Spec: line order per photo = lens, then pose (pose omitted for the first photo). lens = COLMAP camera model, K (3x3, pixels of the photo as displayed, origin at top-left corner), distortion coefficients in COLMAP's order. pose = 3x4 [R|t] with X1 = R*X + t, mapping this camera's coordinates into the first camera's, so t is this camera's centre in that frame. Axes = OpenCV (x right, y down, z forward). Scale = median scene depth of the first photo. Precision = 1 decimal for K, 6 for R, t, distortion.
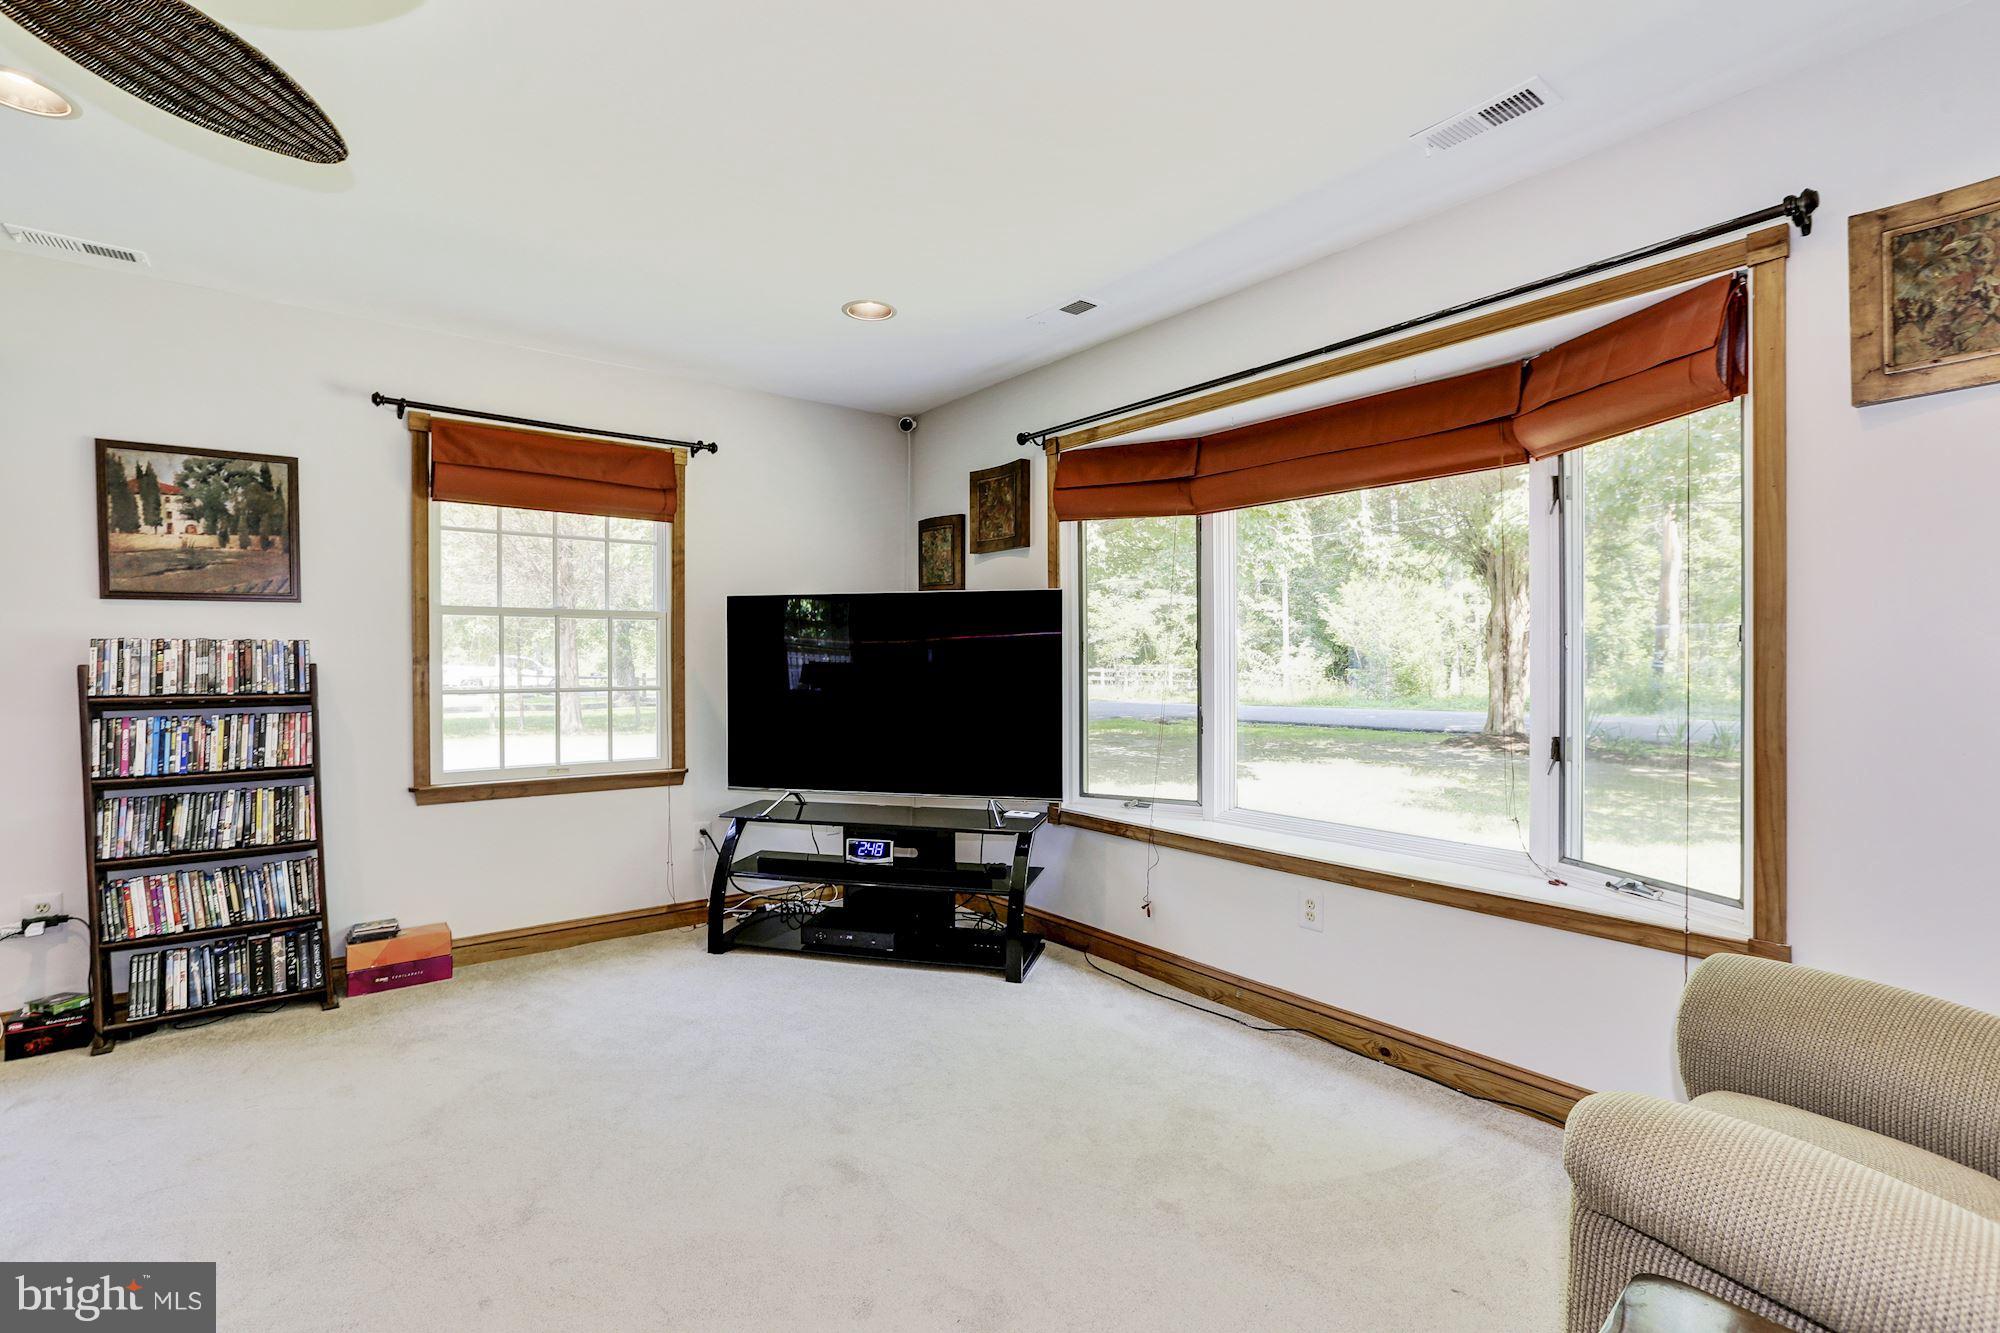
lens RADIAL K [[915.8, 0, 993.0], [0, 915.8, 660.6], [0, 0, 1]] dist [-0.037250, 0.018854]
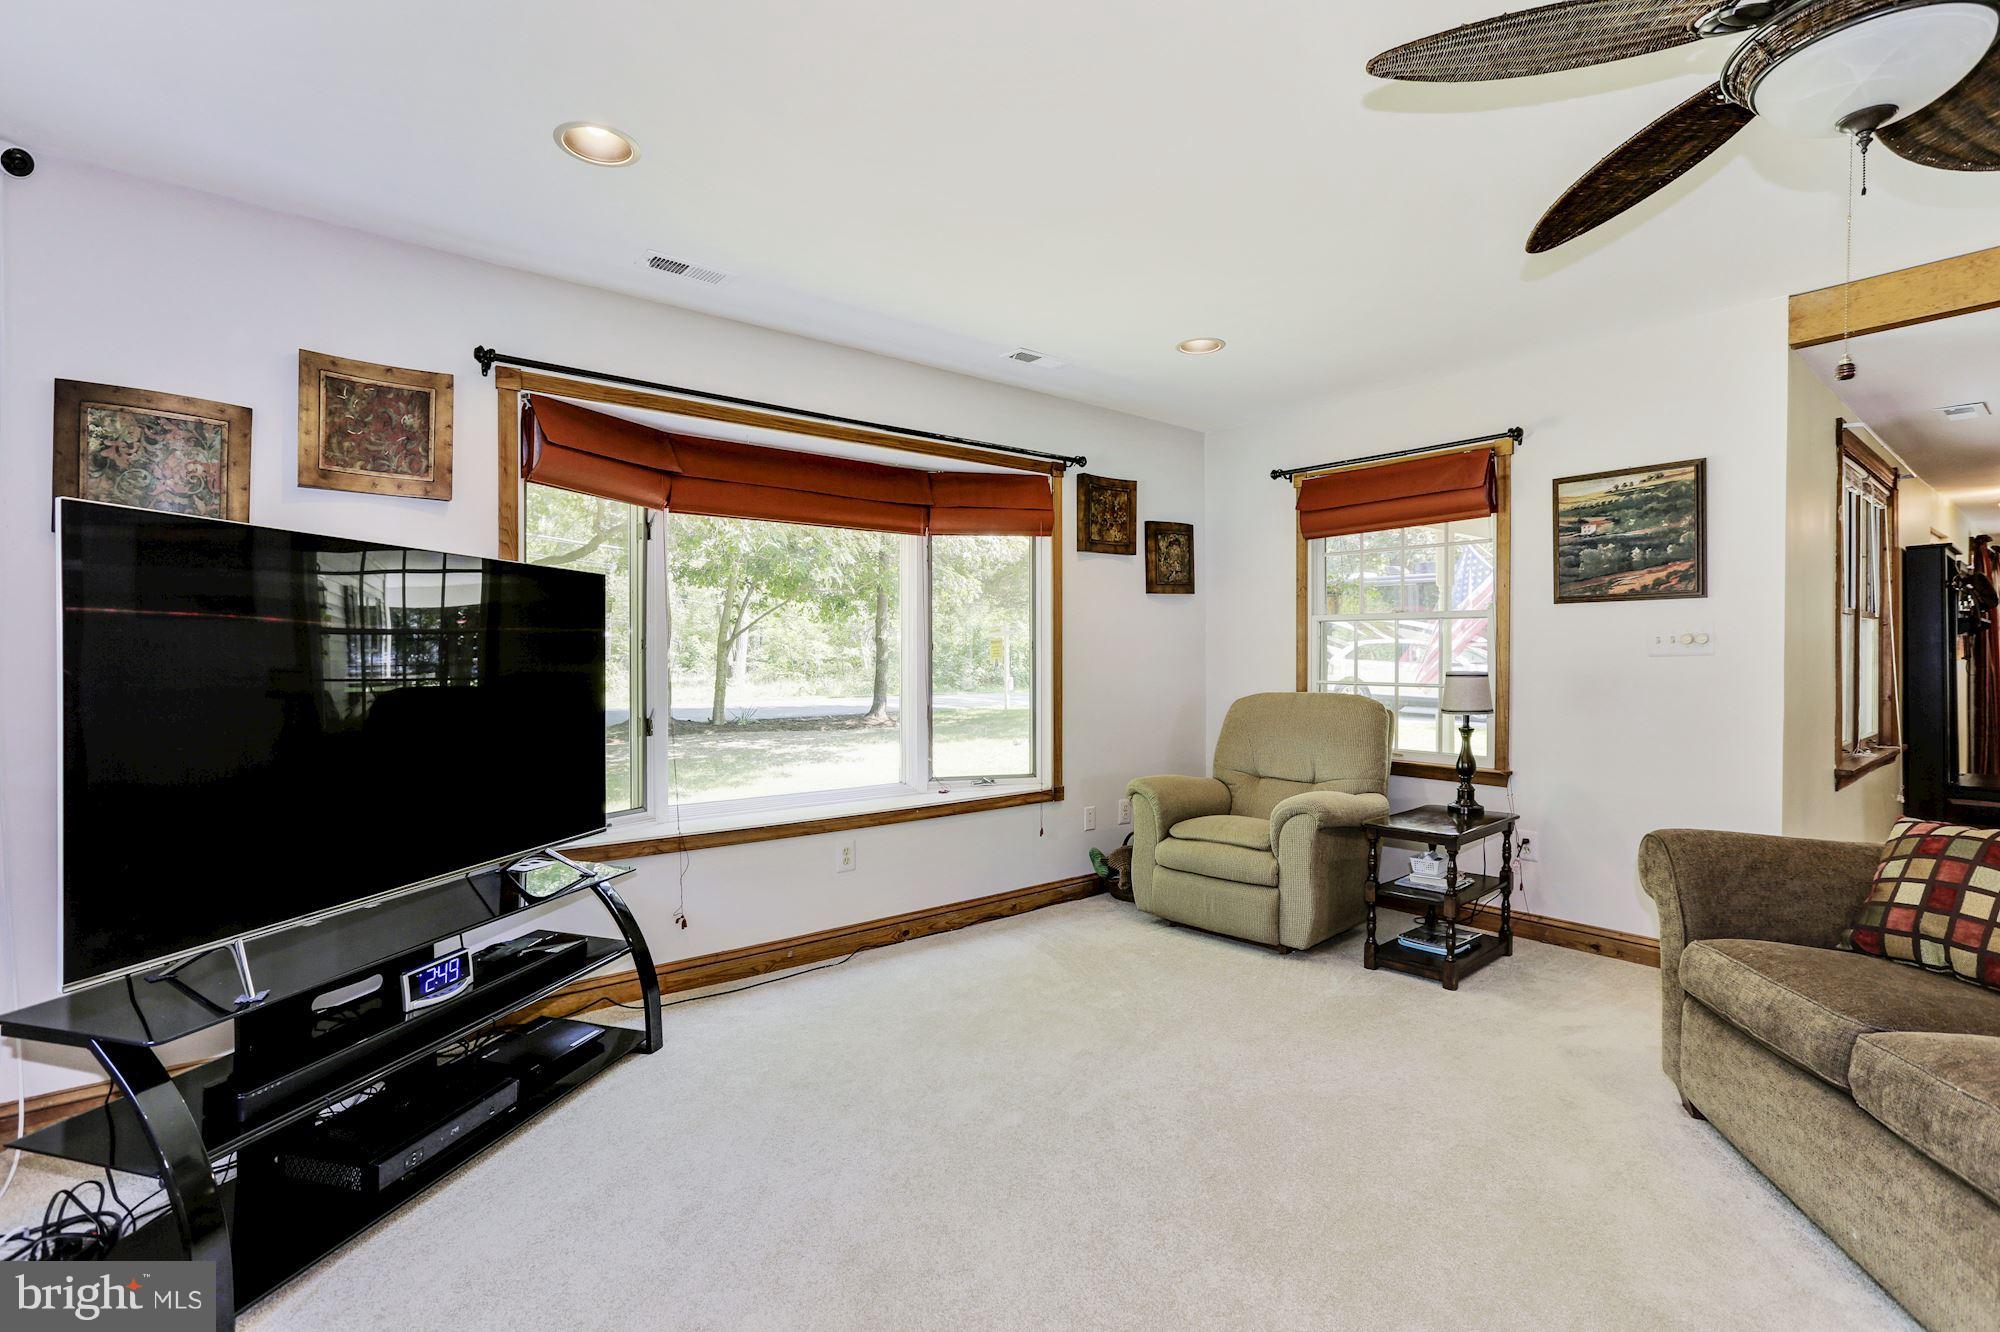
lens RADIAL K [[915.8, 0, 993.0], [0, 915.8, 660.1], [0, 0, 1]] dist [-0.037250, 0.018854]
pose [[-0.019281, -0.003679, 0.999807, -0.827011], [0.003407, 0.999987, 0.003746, -0.002390], [-0.999808, 0.003479, -0.019268, 0.729959]]
